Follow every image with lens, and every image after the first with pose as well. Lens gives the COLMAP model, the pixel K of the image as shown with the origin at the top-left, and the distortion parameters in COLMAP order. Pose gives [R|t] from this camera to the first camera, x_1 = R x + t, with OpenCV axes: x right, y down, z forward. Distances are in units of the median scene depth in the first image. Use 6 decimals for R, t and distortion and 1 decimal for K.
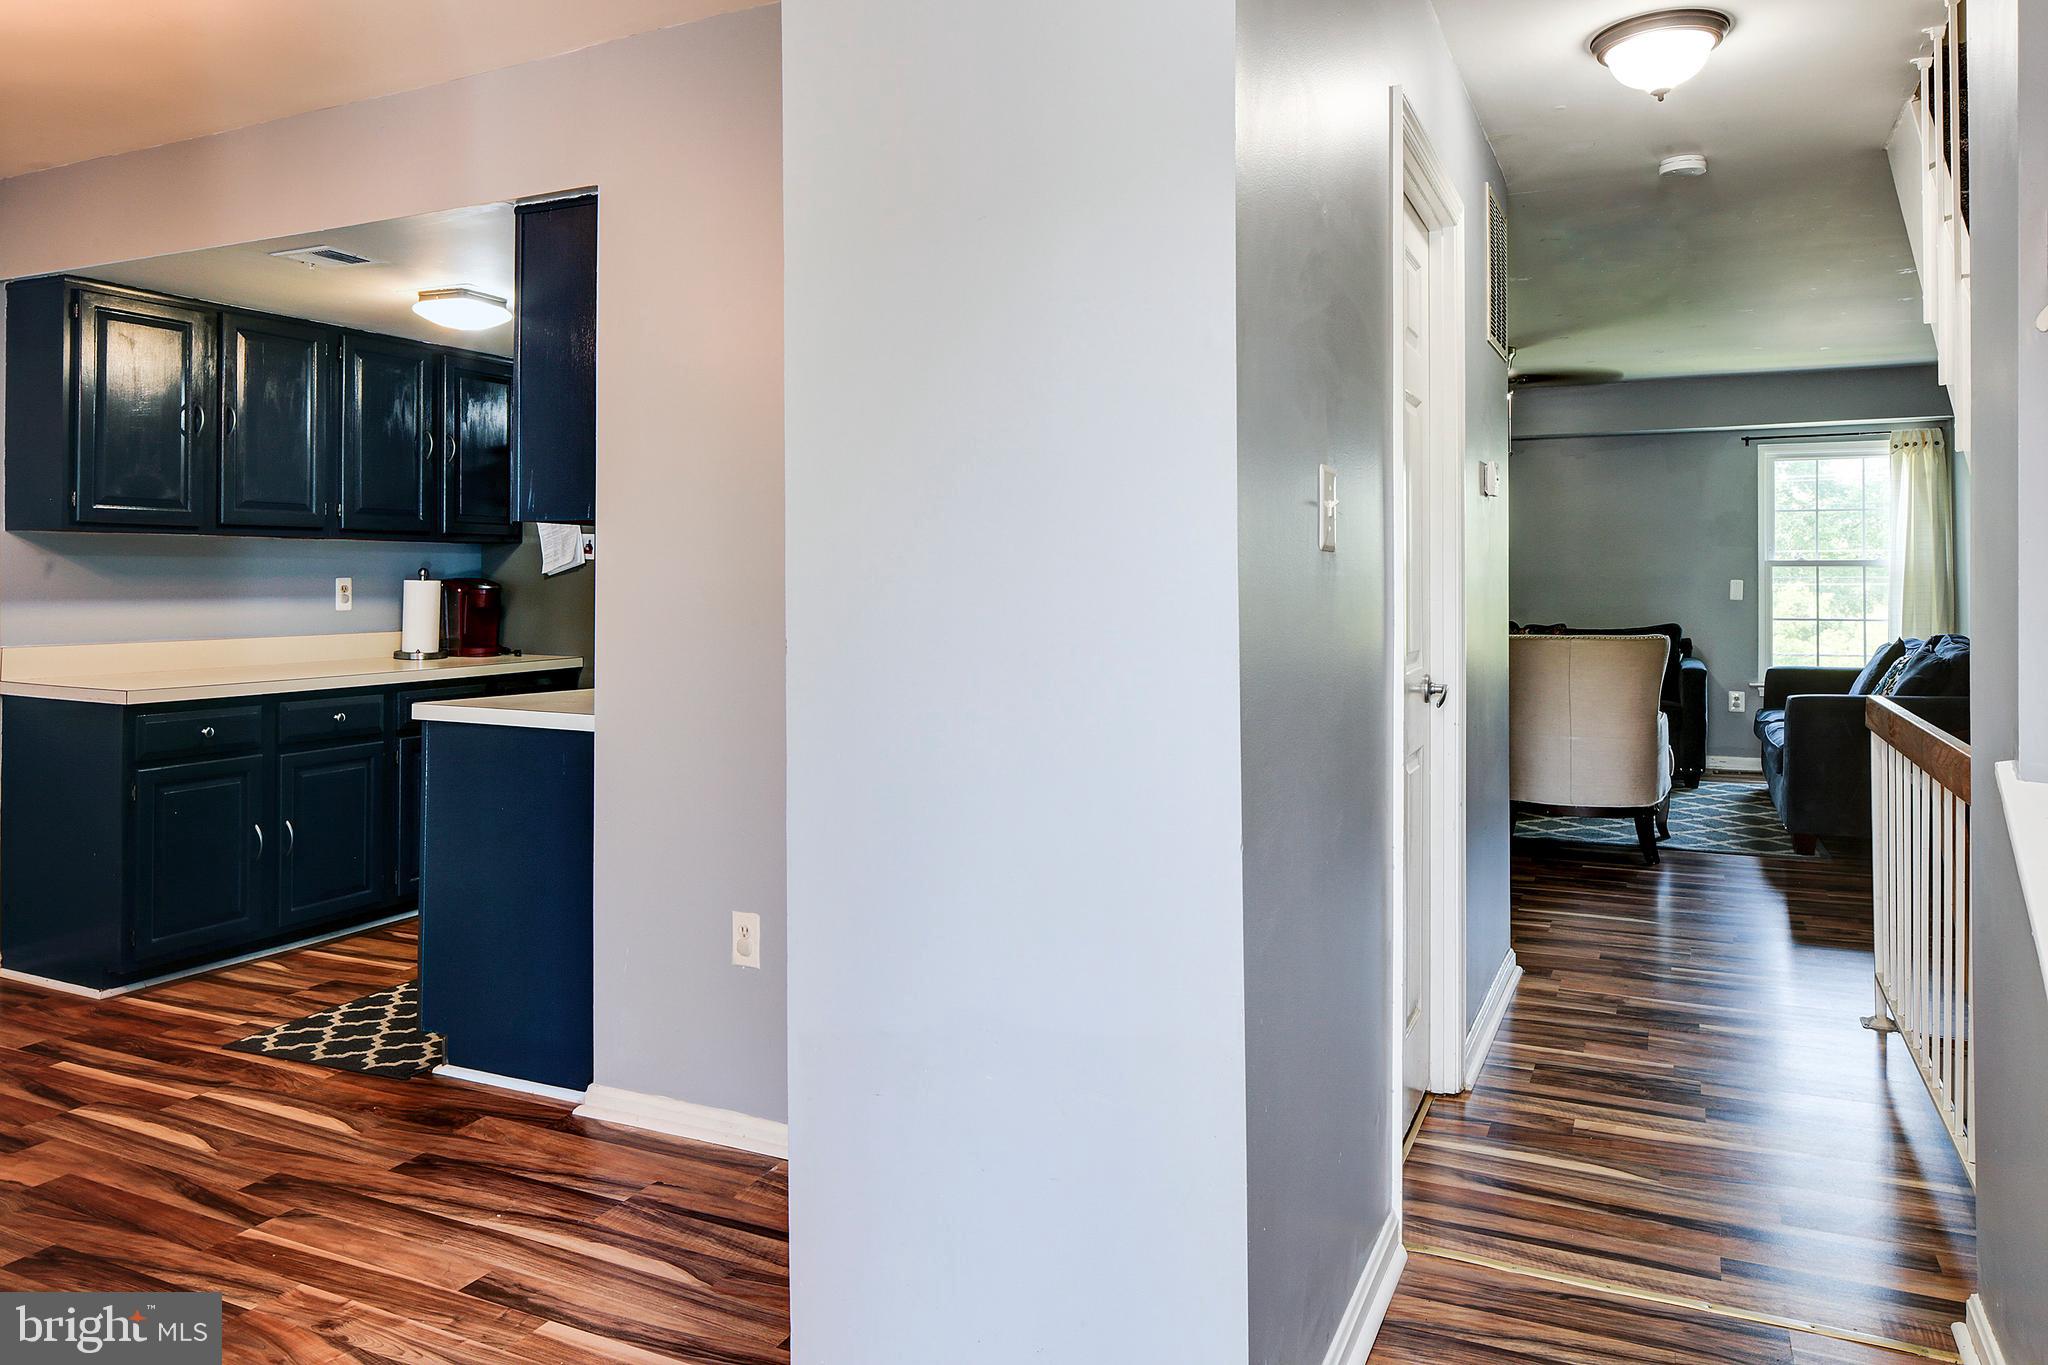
lens RADIAL K [[1395.0, 0, 1016.3], [0, 1395.0, 561.3], [0, 0, 1]] dist [-0.004202, -0.000939]
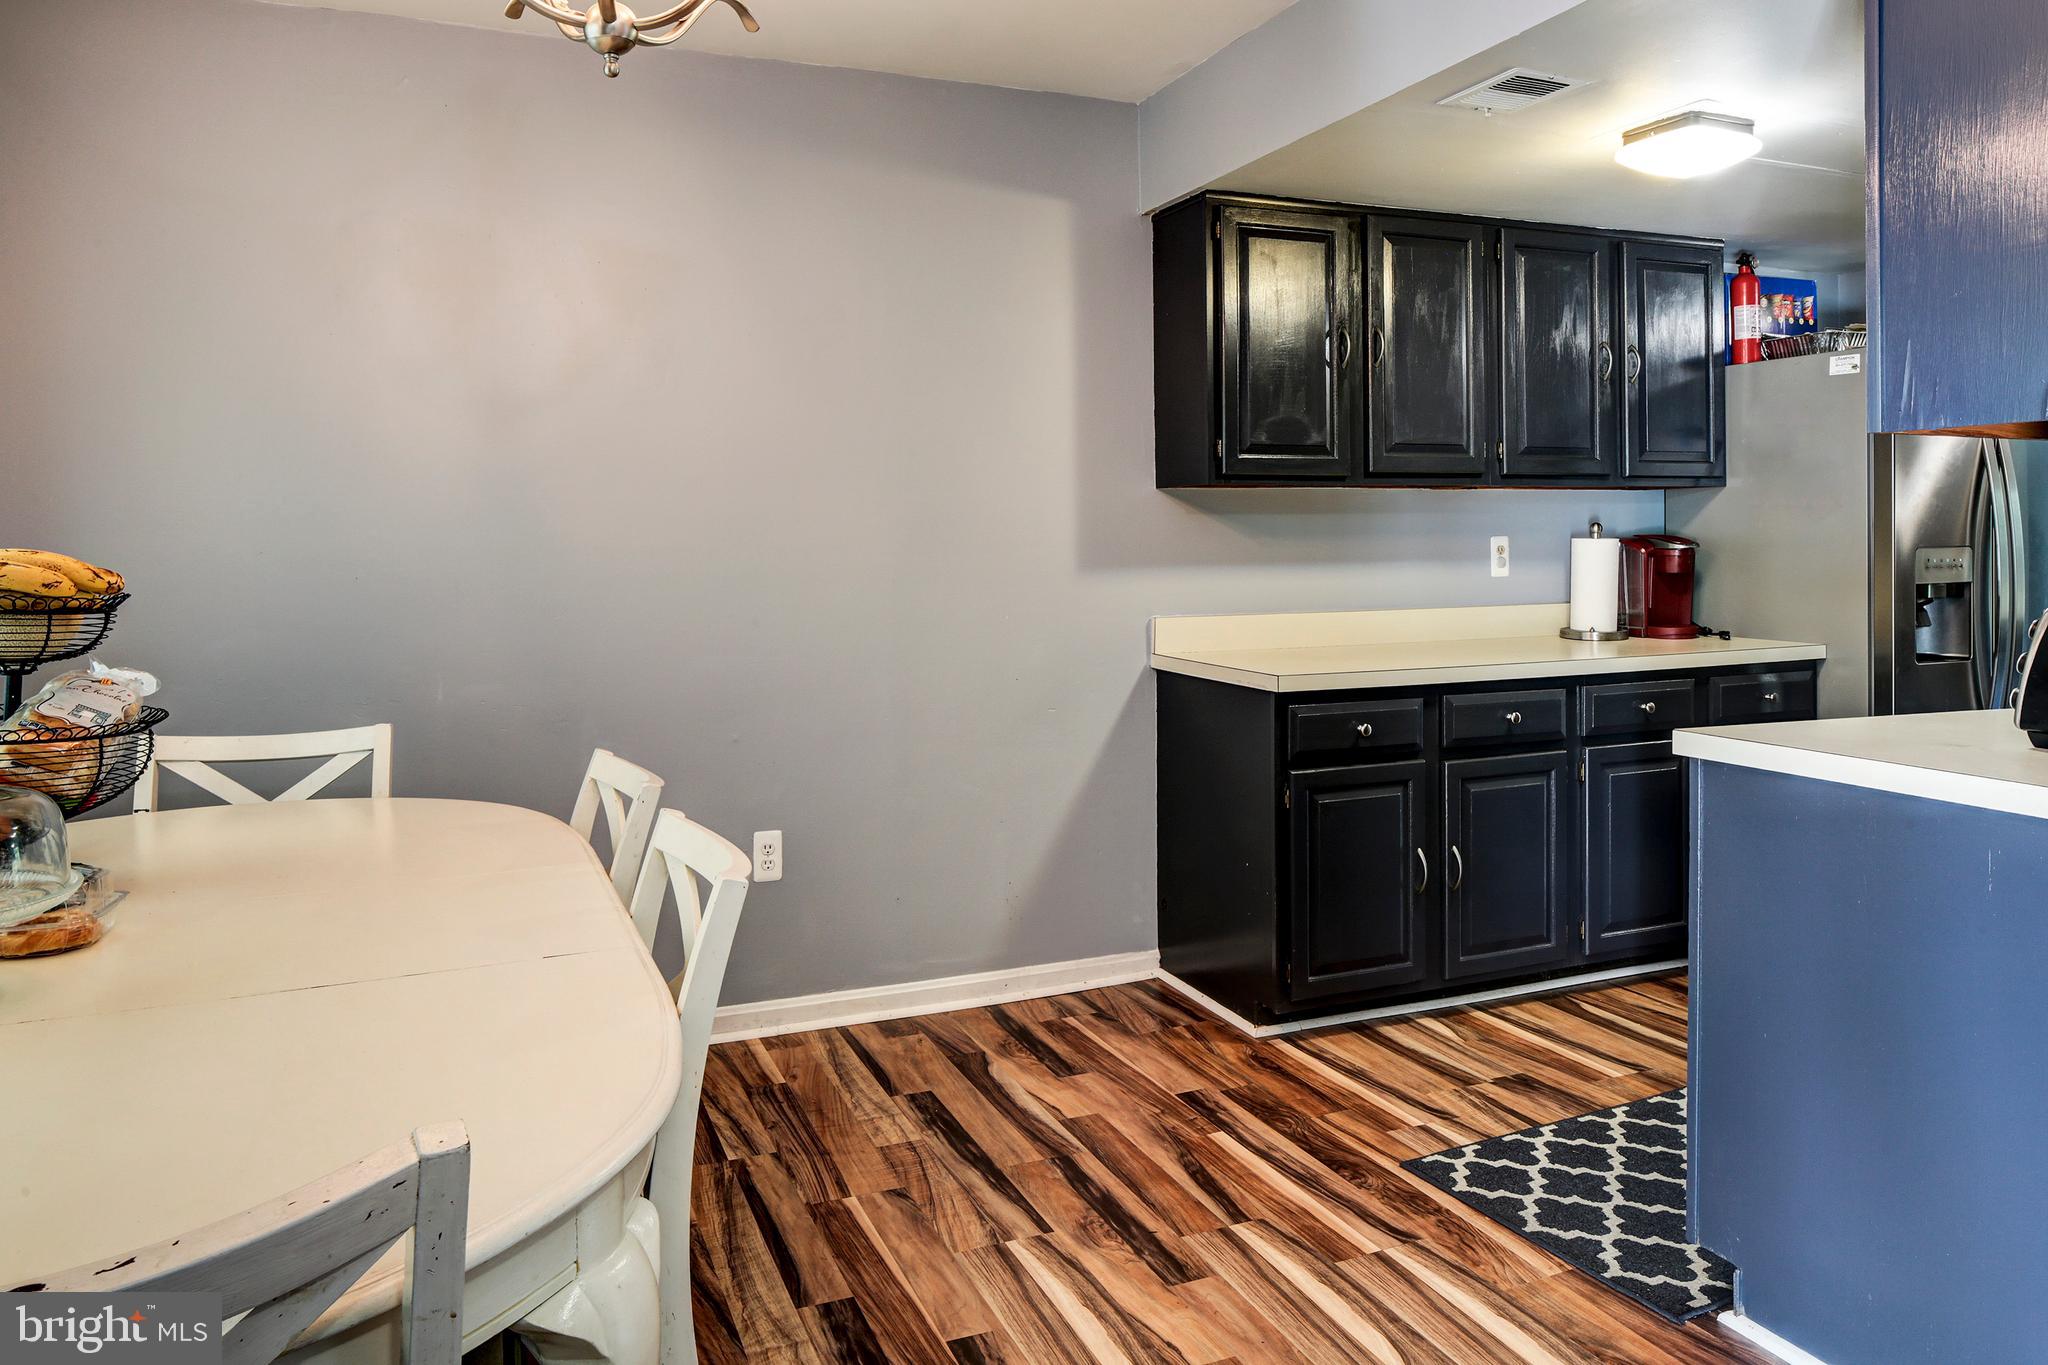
lens RADIAL K [[1395.0, 0, 1016.3], [0, 1395.0, 561.3], [0, 0, 1]] dist [-0.004202, -0.000939]
pose [[0.742299, 0.000575, -0.670068, -0.173826], [0.019842, 0.999542, 0.022839, 0.002551], [0.669775, -0.030249, 0.741948, 0.247177]]
